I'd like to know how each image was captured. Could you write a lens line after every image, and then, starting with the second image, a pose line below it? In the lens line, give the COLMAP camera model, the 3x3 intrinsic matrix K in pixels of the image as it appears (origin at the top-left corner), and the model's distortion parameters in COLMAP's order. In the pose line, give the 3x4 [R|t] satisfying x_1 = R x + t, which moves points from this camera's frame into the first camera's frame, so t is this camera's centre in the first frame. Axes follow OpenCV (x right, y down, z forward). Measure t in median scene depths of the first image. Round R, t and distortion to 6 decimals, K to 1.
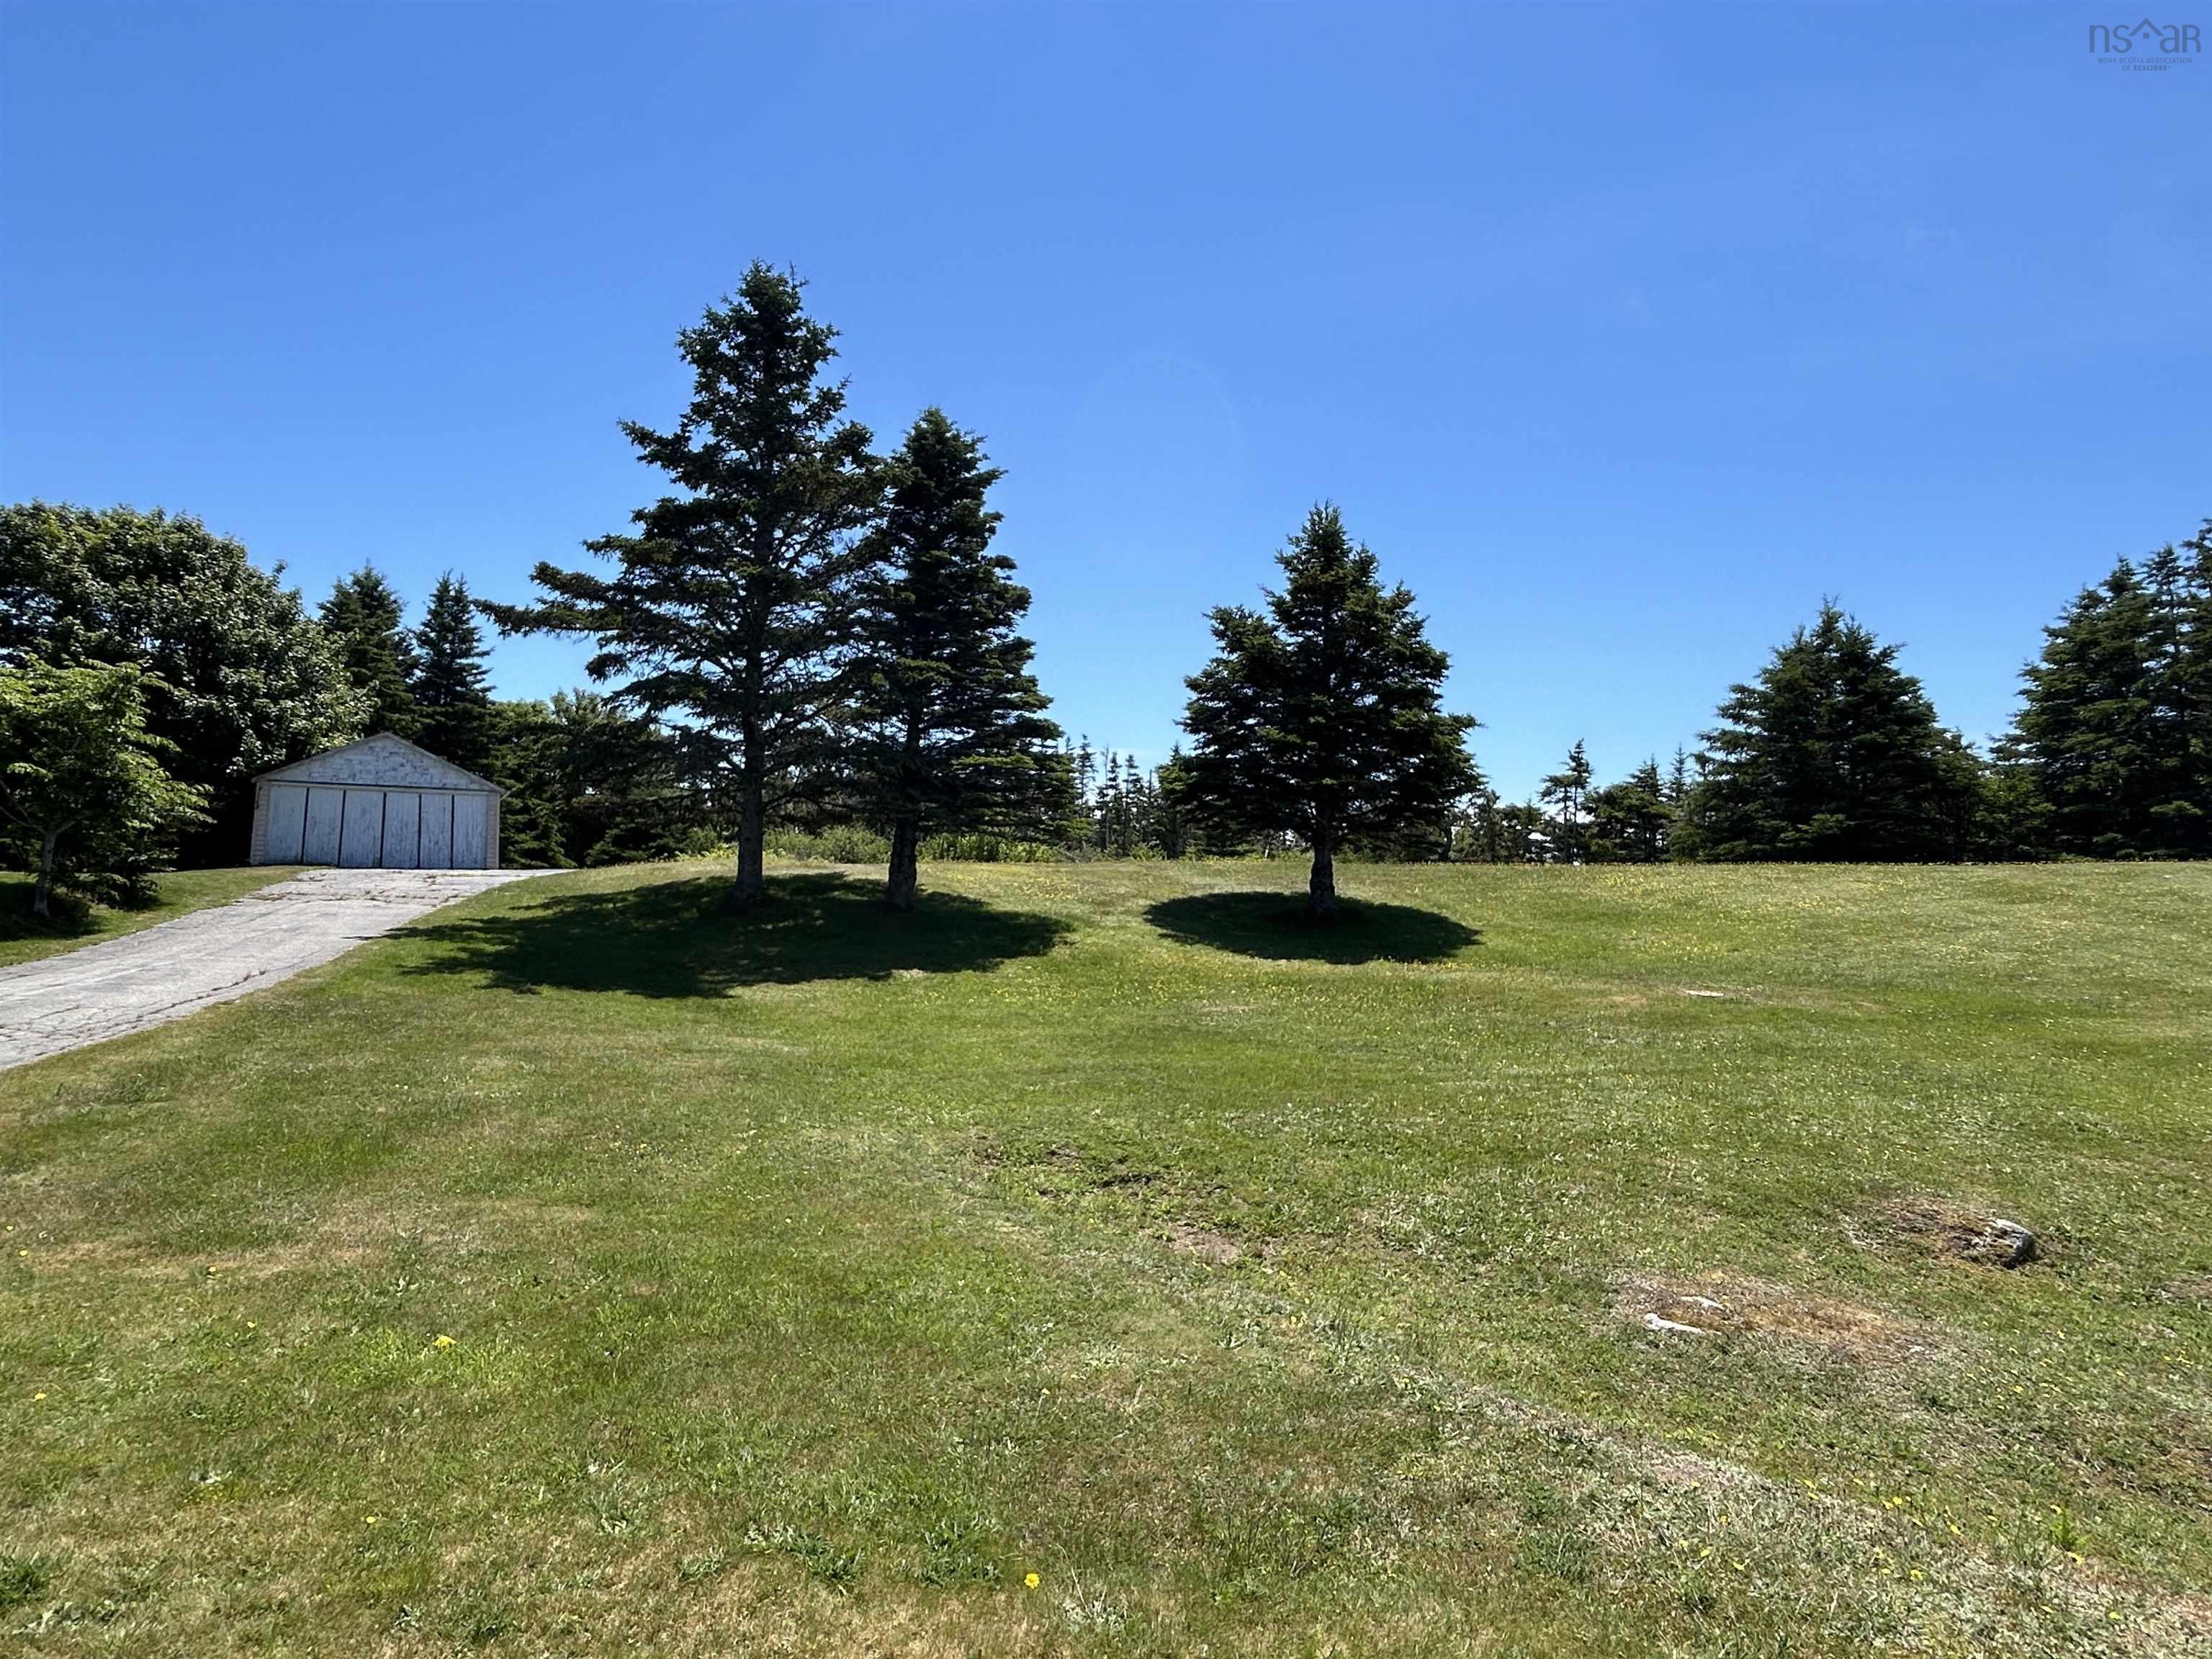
lens RADIAL K [[1331.4, 0, 1099.0], [0, 1331.4, 831.1], [0, 0, 1]] dist [-0.011231, -0.000905]
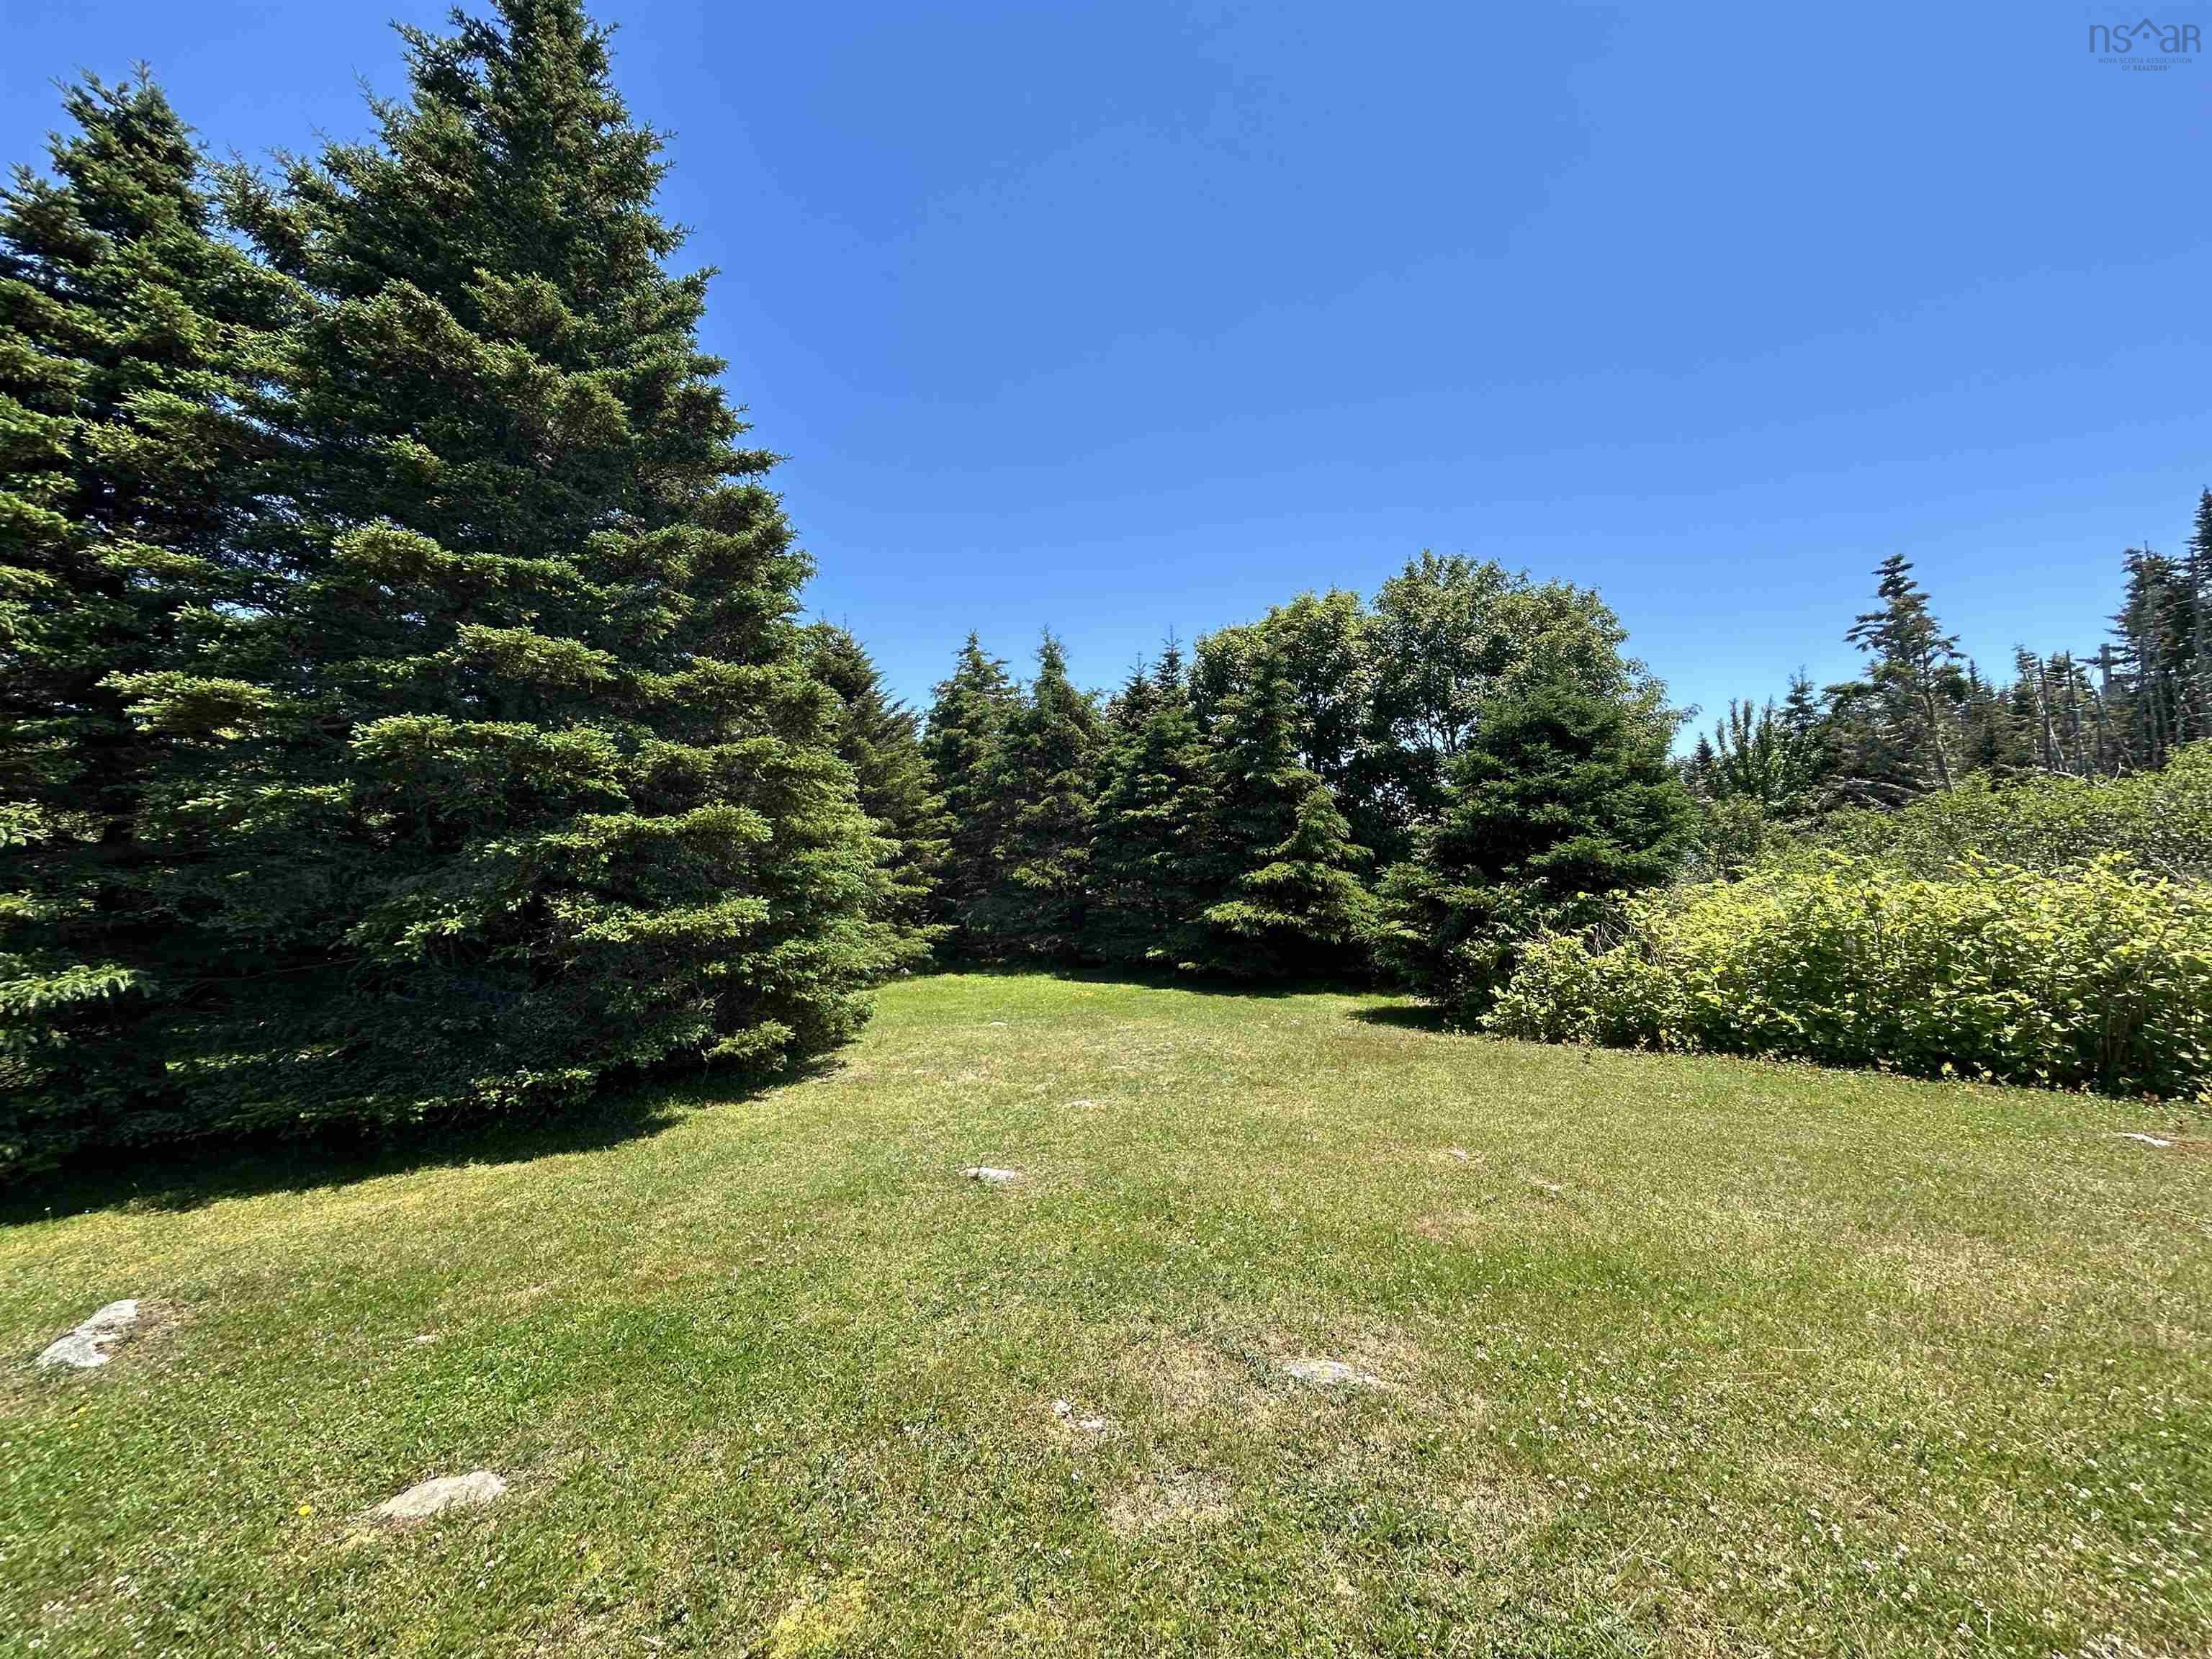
lens RADIAL K [[893.6, 0, 1097.1], [0, 893.6, 838.0], [0, 0, 1]] dist [-0.008809, 0.002655]
pose [[0.615320, -0.072987, -0.784891, -0.519311], [0.086250, 0.995960, -0.024999, 0.003046], [0.783545, -0.052314, 0.619129, 1.735348]]
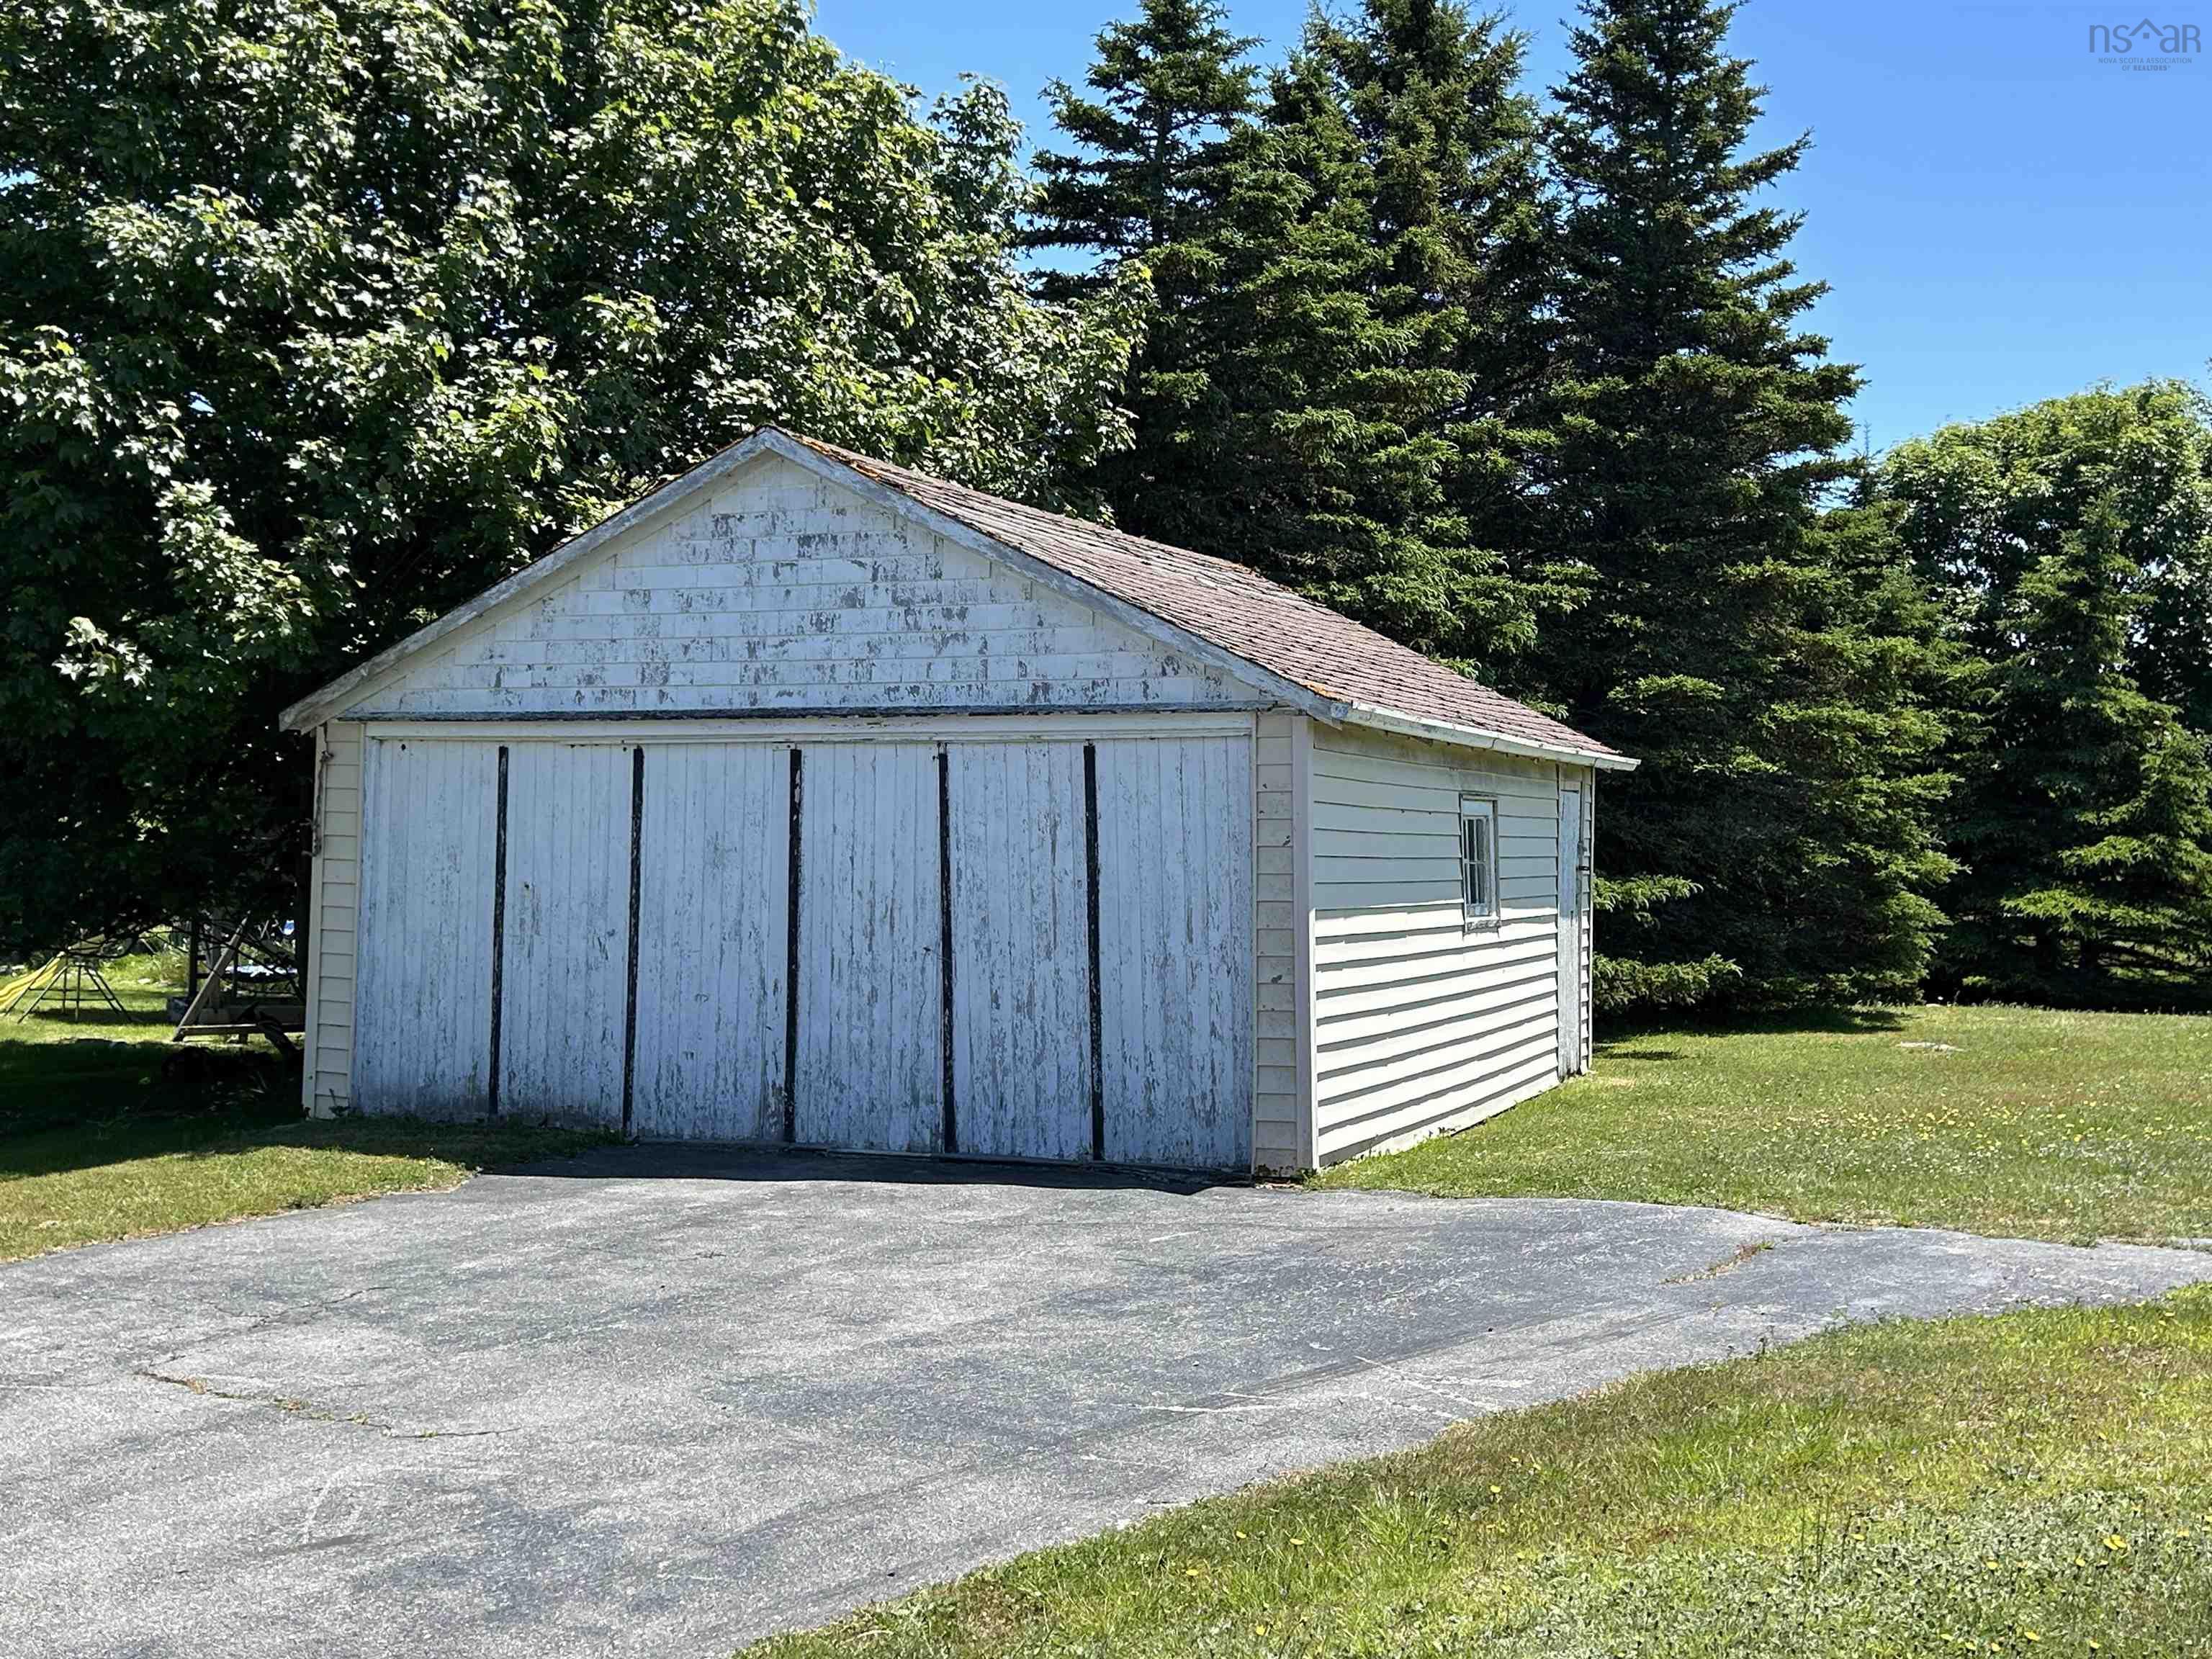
lens RADIAL K [[2534.7, 0, 1104.5], [0, 2534.7, 820.1], [0, 0, 1]] dist [0.025065, 0.000000]
pose [[0.639016, -0.017416, -0.768997, -0.291238], [0.039901, 0.999148, 0.010529, -0.026273], [0.768158, -0.037412, 0.639166, 1.022715]]
